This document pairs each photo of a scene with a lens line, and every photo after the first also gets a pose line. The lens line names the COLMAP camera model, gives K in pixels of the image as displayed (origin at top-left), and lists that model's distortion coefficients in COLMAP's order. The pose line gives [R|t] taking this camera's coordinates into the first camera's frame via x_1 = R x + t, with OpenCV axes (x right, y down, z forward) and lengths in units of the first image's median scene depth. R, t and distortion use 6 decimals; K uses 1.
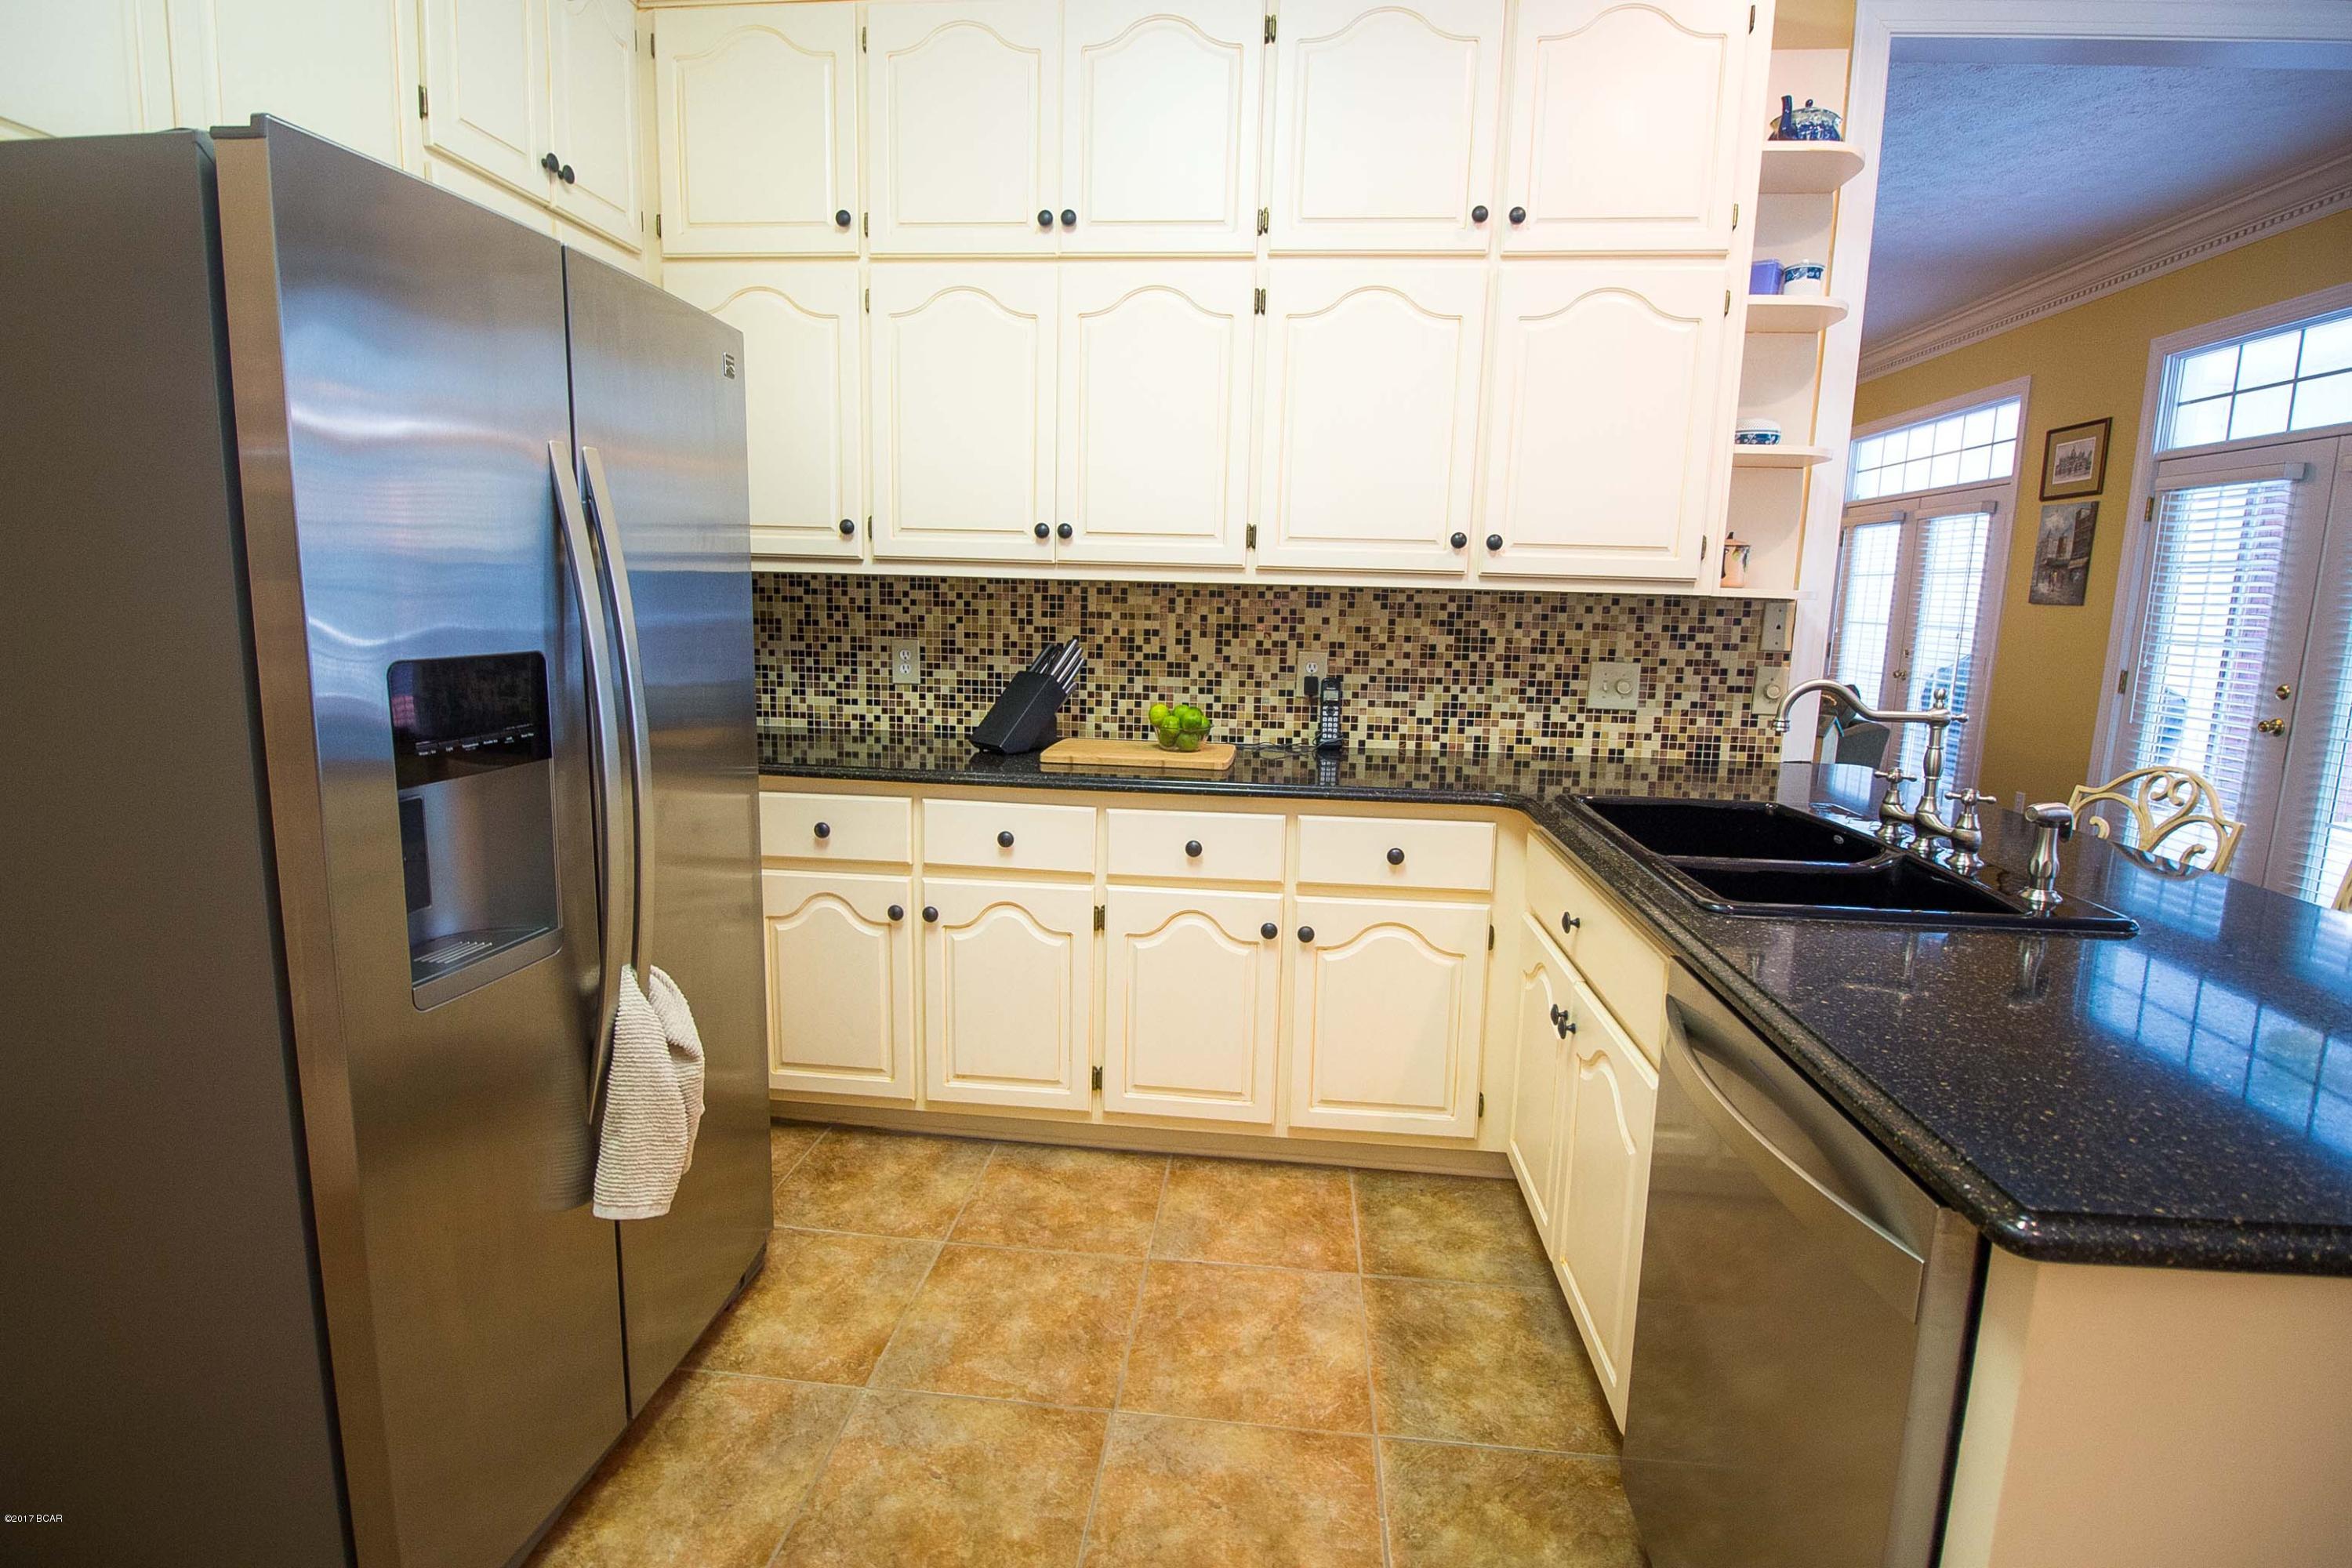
lens RADIAL K [[1117.3, 0, 1171.1], [0, 1117.3, 775.4], [0, 0, 1]] dist [-0.004036, -0.001880]
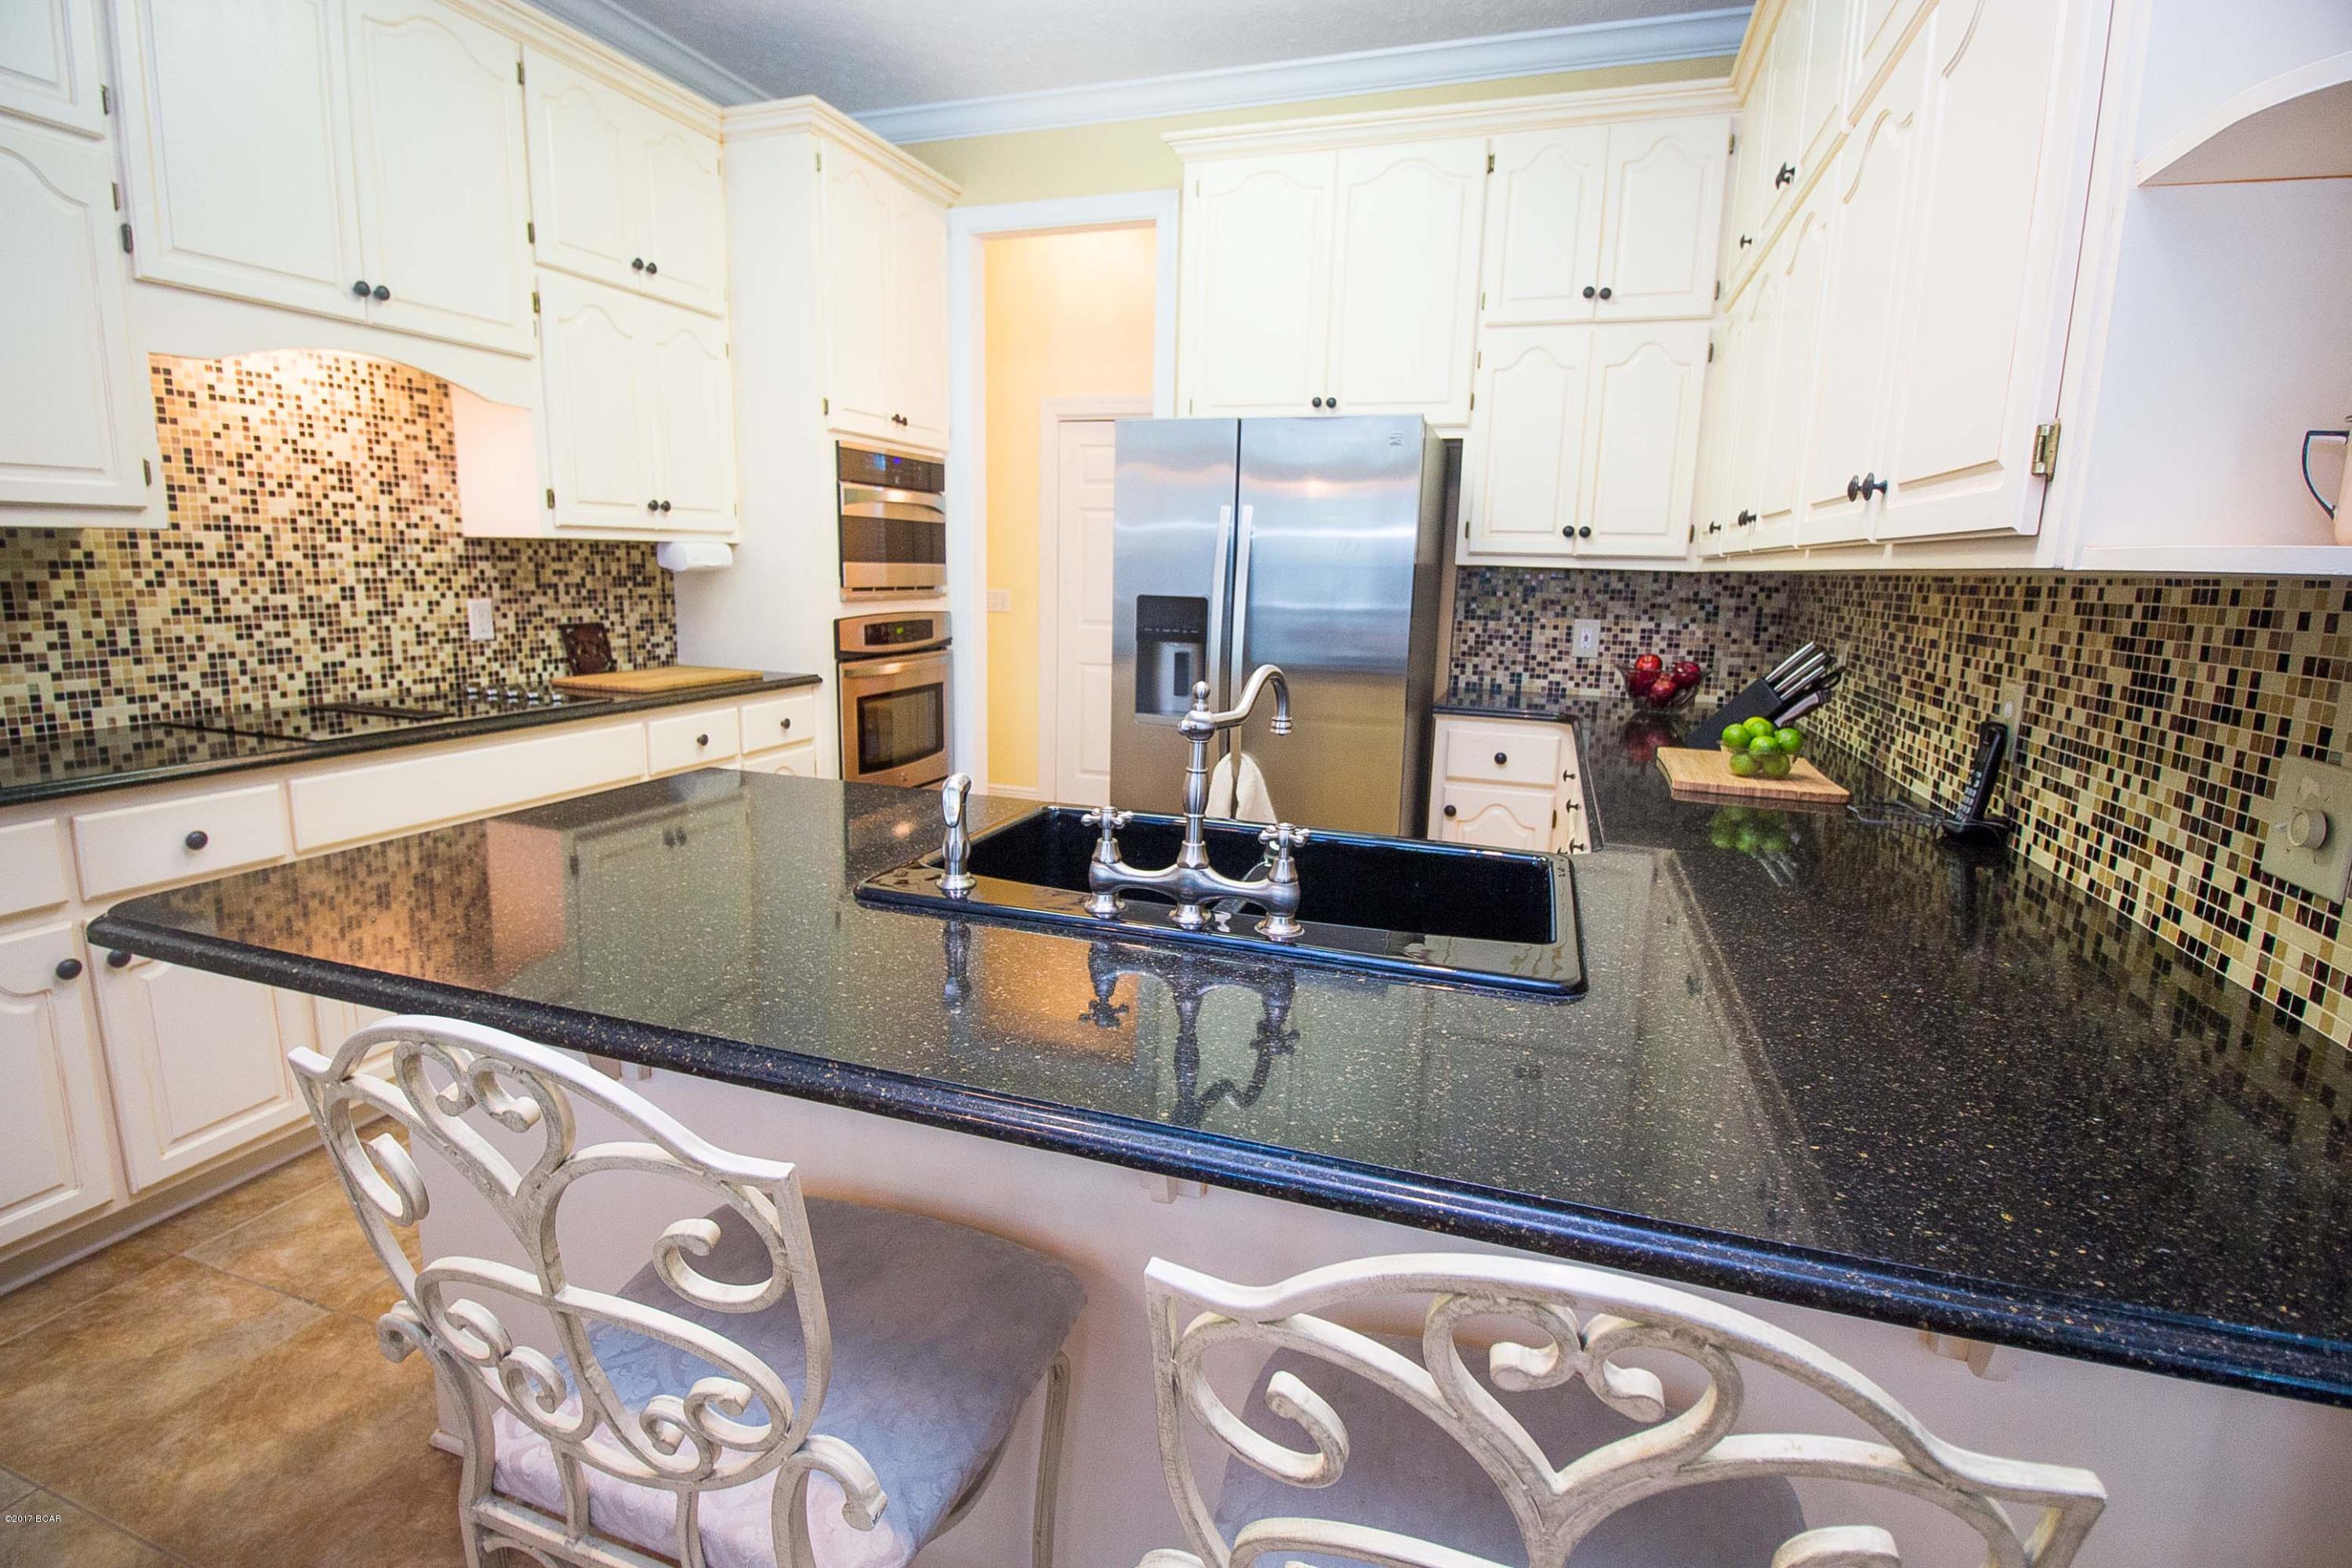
lens RADIAL K [[1117.3, 0, 1168.1], [0, 1117.3, 776.3], [0, 0, 1]] dist [-0.004036, -0.001880]
pose [[-0.231185, 0.151390, -0.961059, 0.840877], [-0.167968, 0.966776, 0.192695, -0.103752], [0.958301, 0.205976, -0.198076, 0.704875]]
